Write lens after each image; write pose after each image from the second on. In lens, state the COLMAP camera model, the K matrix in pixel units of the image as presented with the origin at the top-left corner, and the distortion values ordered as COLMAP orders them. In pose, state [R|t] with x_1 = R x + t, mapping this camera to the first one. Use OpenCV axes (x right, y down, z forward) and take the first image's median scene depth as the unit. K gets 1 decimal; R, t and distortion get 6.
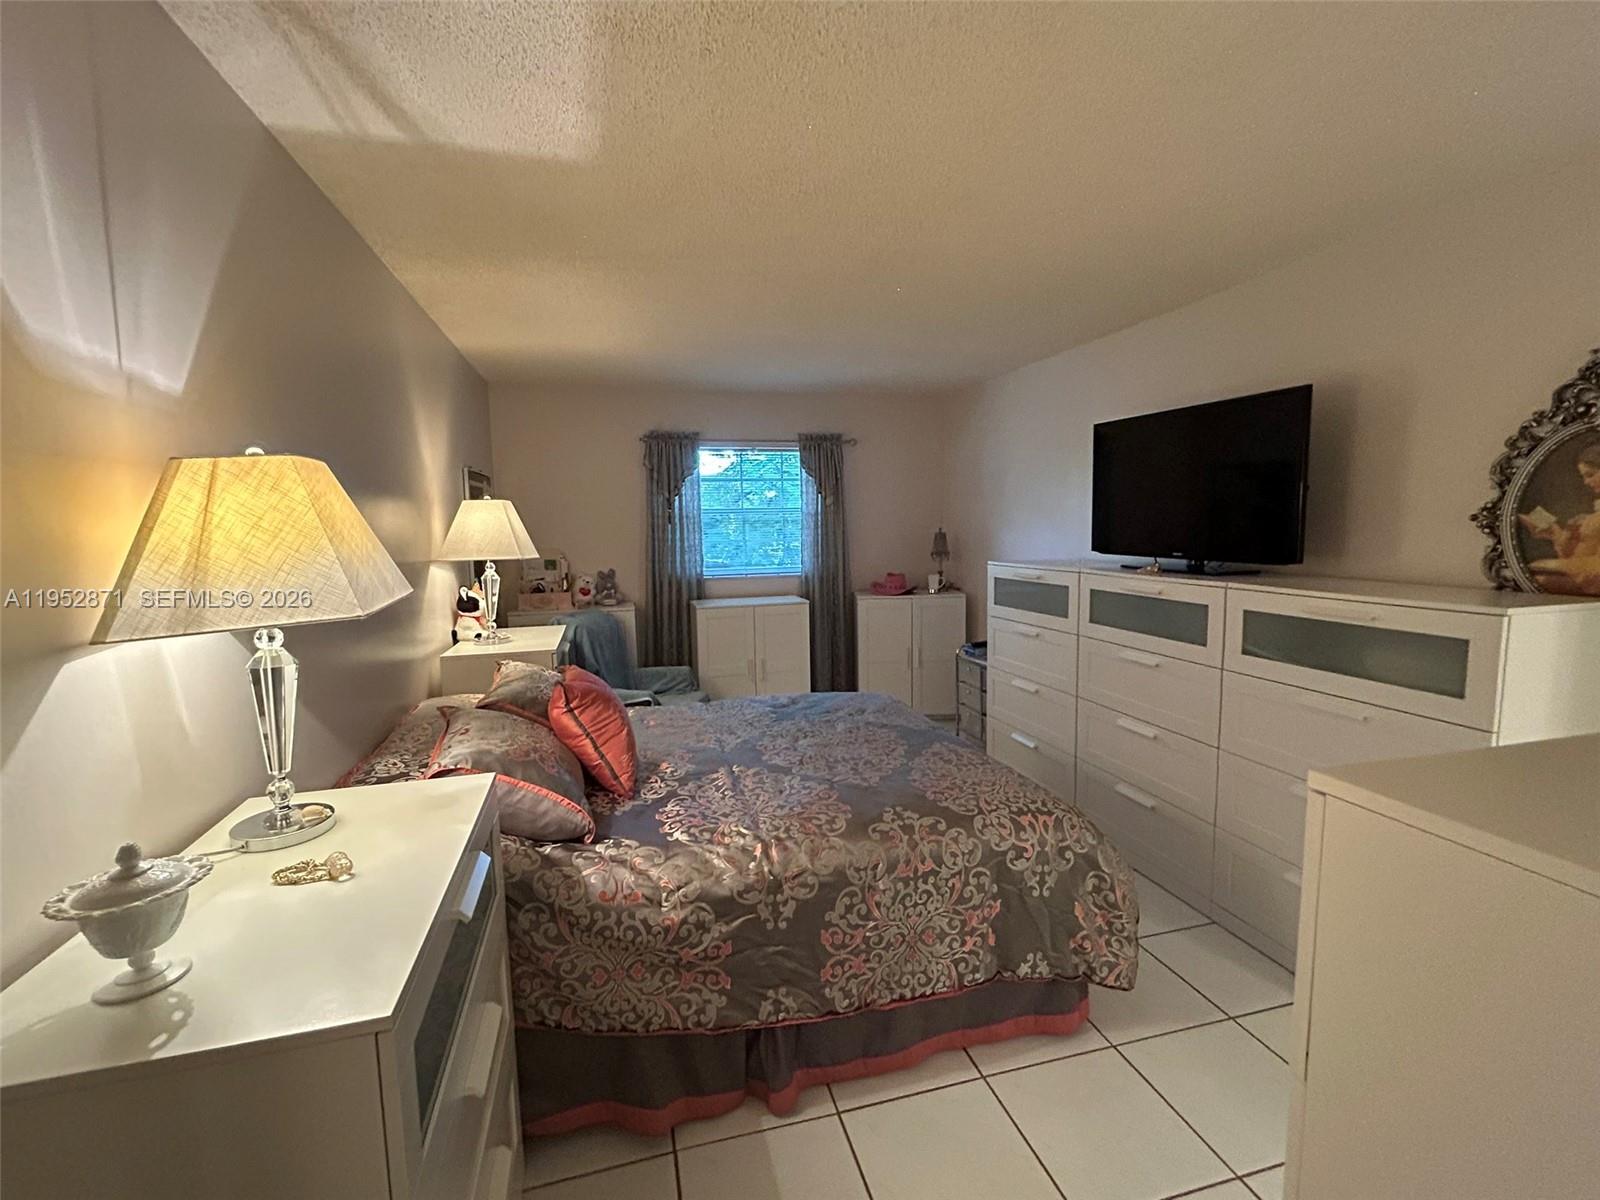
lens RADIAL K [[703.8, 0, 796.9], [0, 703.8, 595.6], [0, 0, 1]] dist [-0.004782, 0.004987]
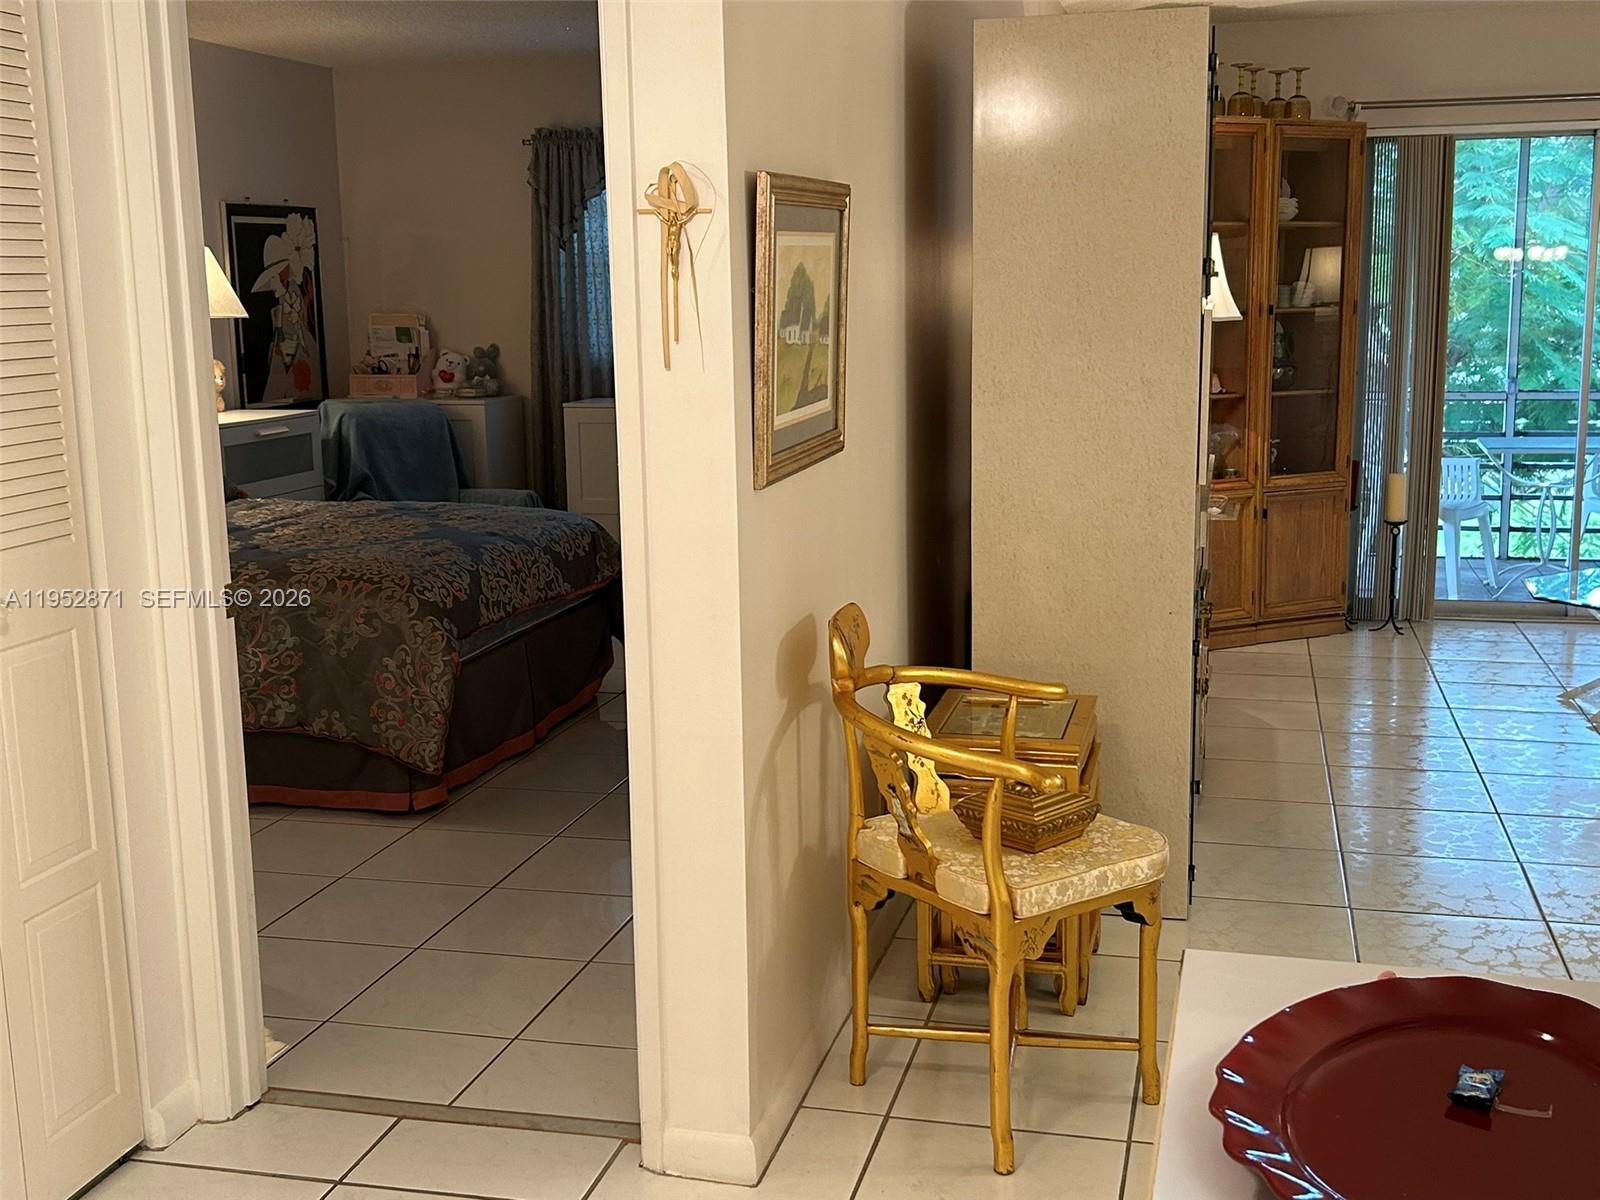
lens RADIAL K [[1808.2, 0, 800.0], [0, 1808.2, 600.0], [0, 0, 1]] dist [0.189348, -0.627590]
pose [[0.872023, 0.088685, -0.481363, 1.831898], [-0.050067, 0.994452, 0.092516, 0.061968], [0.486897, -0.056575, 0.871625, -0.799894]]
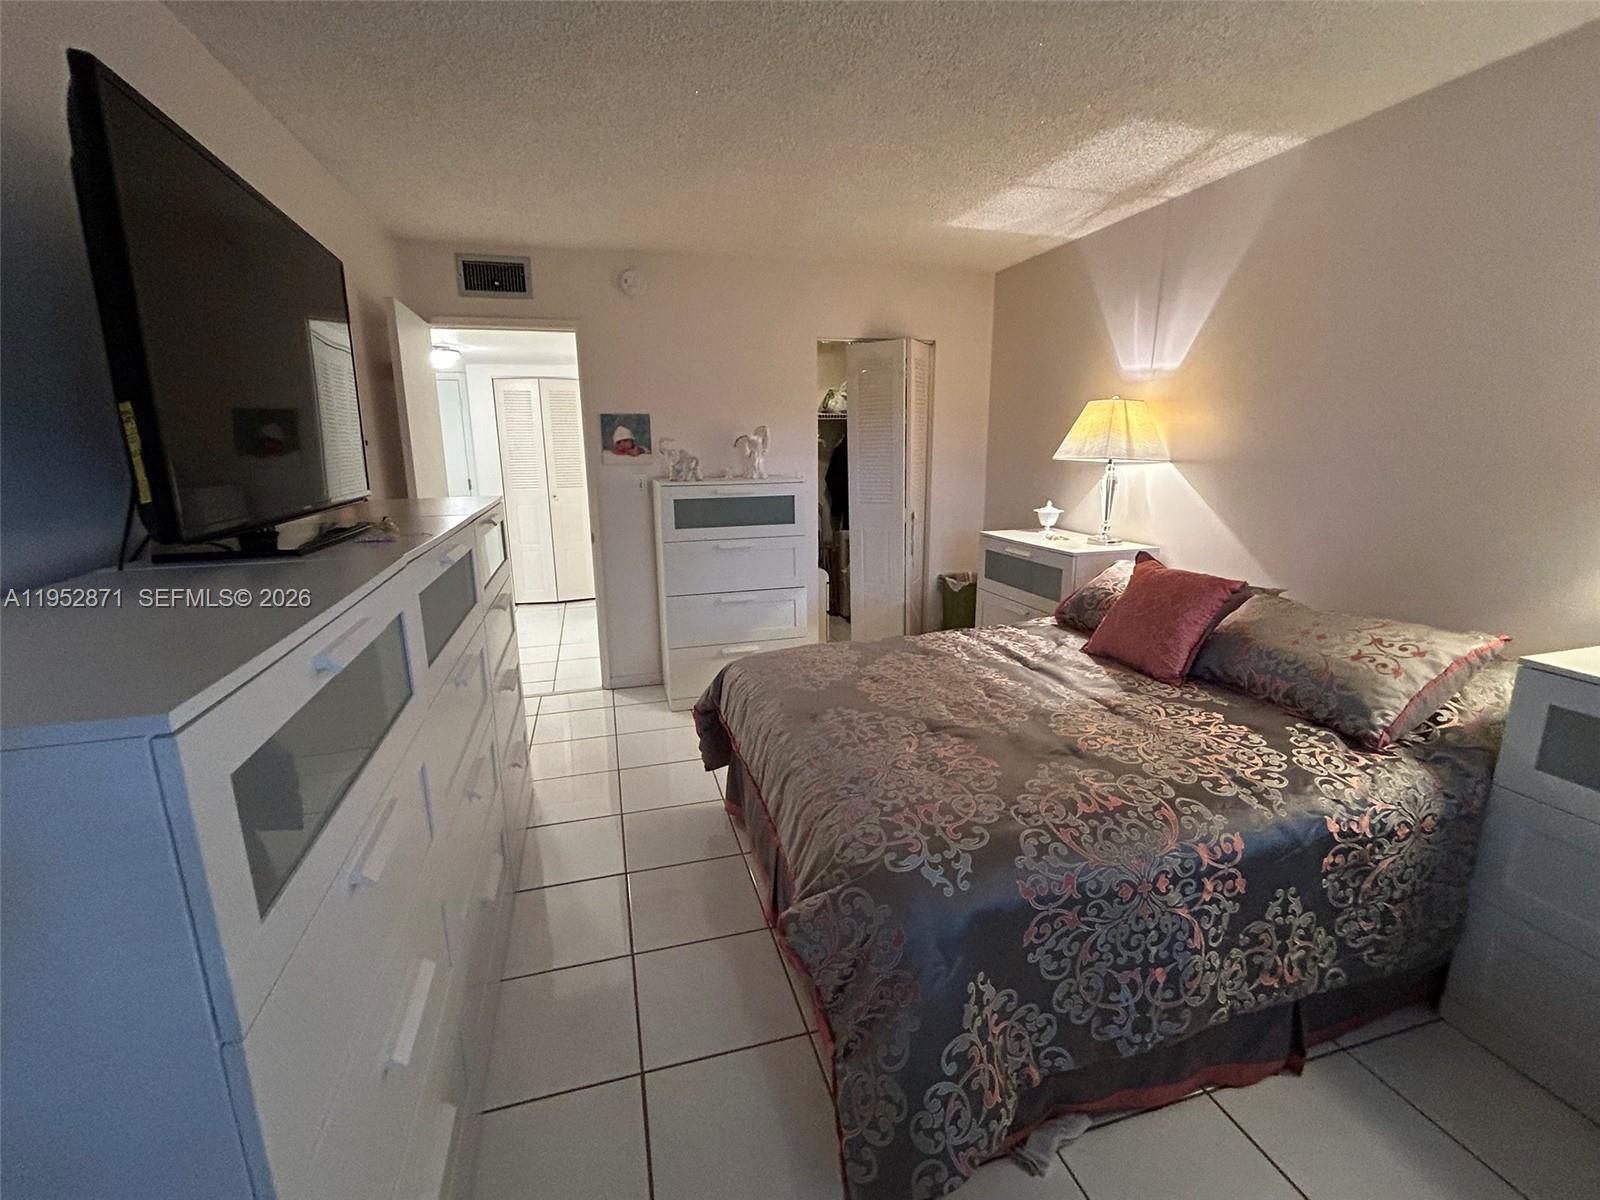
lens RADIAL K [[703.8, 0, 796.9], [0, 703.8, 595.6], [0, 0, 1]] dist [-0.004782, 0.004987]
pose [[-0.999443, 0.032032, -0.009356, 0.260055], [0.027360, 0.947082, 0.319825, -0.200355], [0.019106, 0.319391, -0.947431, 1.978606]]
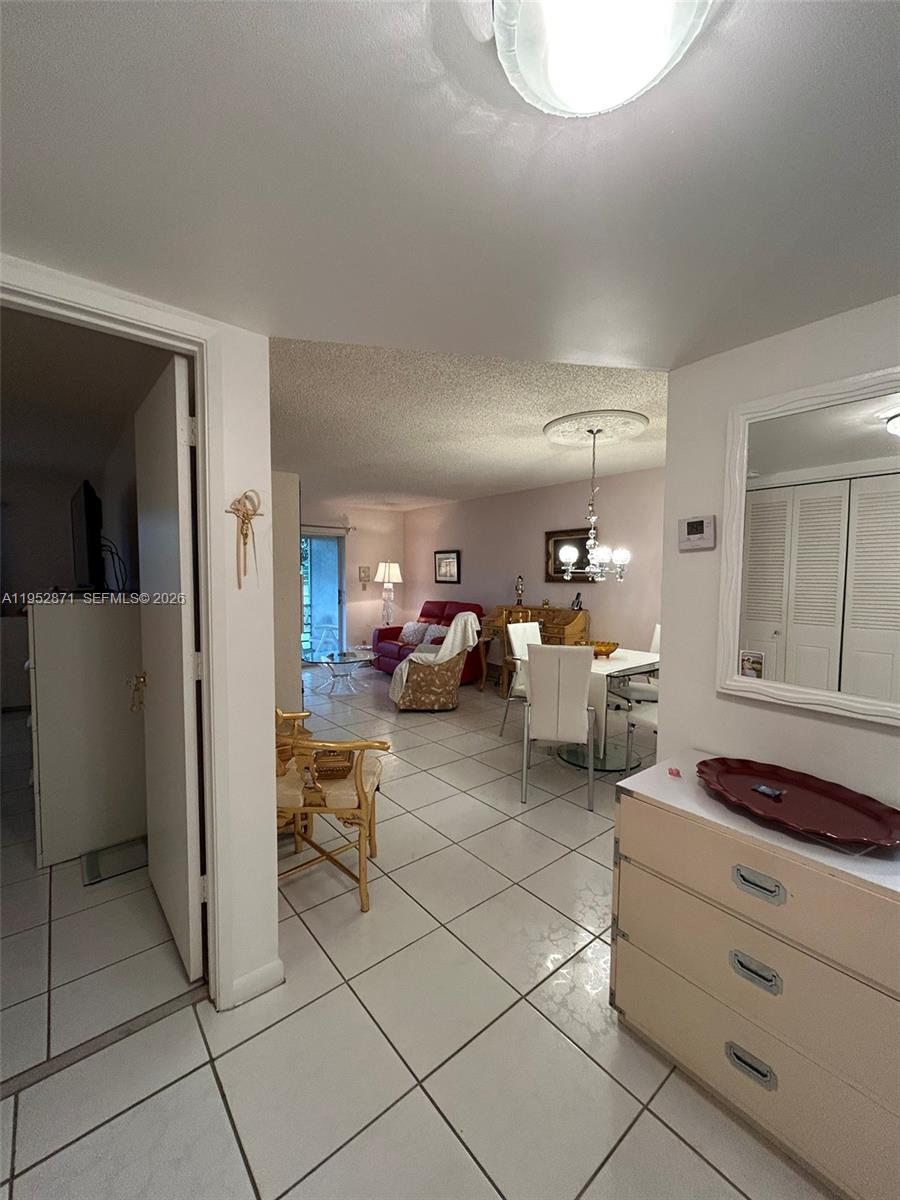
lens RADIAL K [[483.7, 0, 448.1], [0, 483.7, 601.5], [0, 0, 1]] dist [-0.001634, 0.000458]
pose [[0.910039, -0.003301, 0.414508, 1.150832], [0.025280, 0.998549, -0.047548, 0.079627], [-0.413750, 0.053749, 0.908802, -0.484577]]
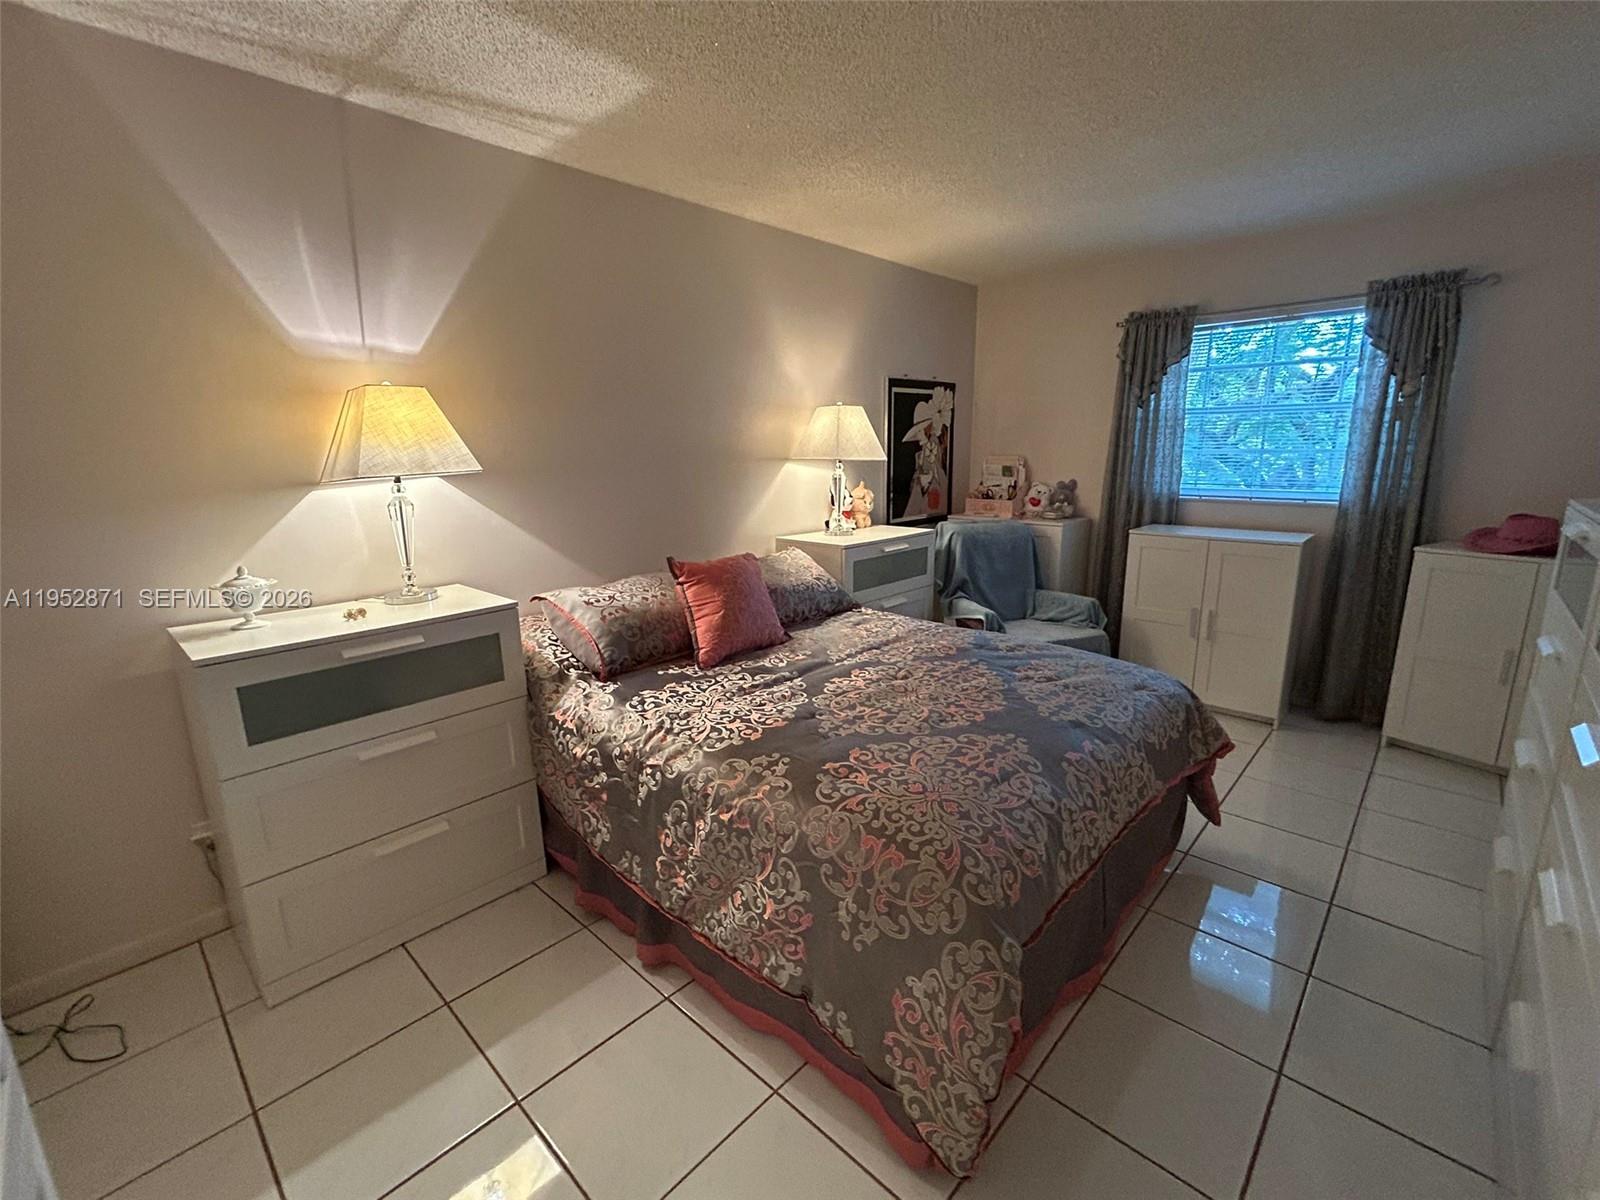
lens RADIAL K [[703.8, 0, 796.9], [0, 703.8, 595.6], [0, 0, 1]] dist [-0.004782, 0.004987]
pose [[0.525373, 0.190385, -0.829299, 0.717009], [-0.084316, 0.981498, 0.171911, -0.037645], [0.846684, -0.020394, 0.531705, 0.485319]]
